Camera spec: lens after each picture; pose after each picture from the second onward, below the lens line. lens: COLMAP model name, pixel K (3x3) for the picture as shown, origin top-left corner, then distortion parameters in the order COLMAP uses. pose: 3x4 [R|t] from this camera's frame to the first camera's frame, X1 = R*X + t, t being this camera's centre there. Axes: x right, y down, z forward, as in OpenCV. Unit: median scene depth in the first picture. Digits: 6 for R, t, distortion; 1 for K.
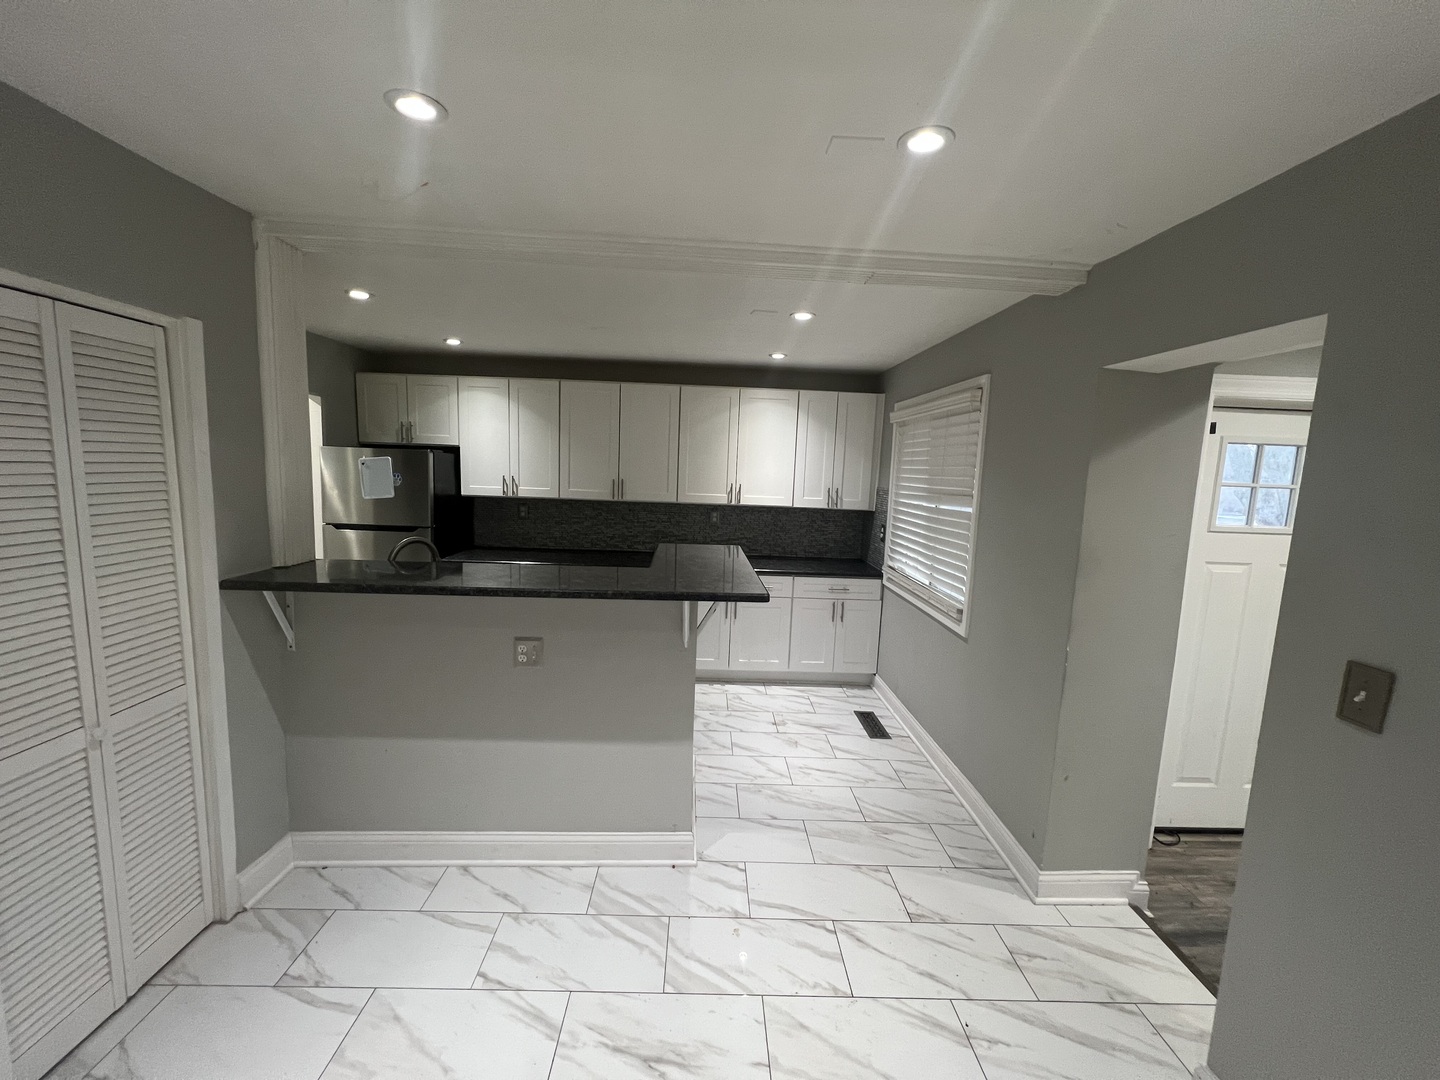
lens RADIAL K [[569.2, 0, 722.7], [0, 569.2, 538.4], [0, 0, 1]] dist [-0.002566, -0.000146]
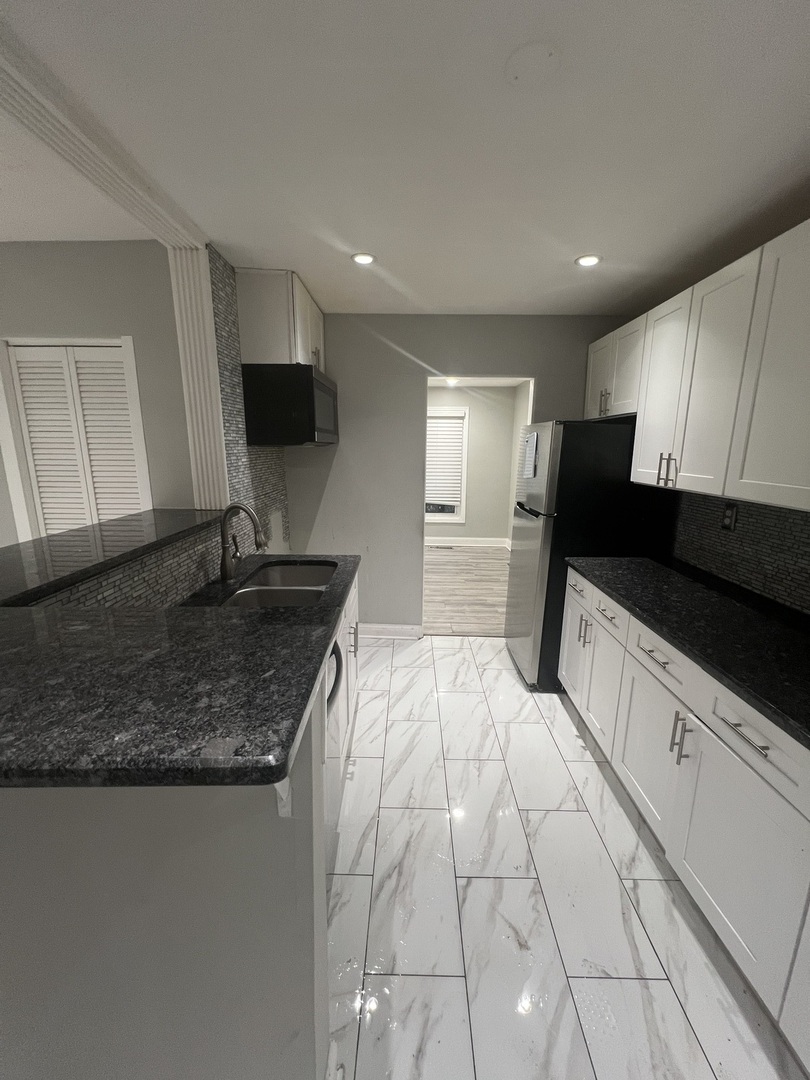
lens RADIAL K [[426.9, 0, 404.7], [0, 426.9, 539.3], [0, 0, 1]] dist [-0.002566, -0.000146]
pose [[-0.033739, 0.174287, -0.984117, 0.111255], [-0.135152, 0.974837, 0.177277, -0.062851], [0.990250, 0.138987, -0.009335, 0.731075]]
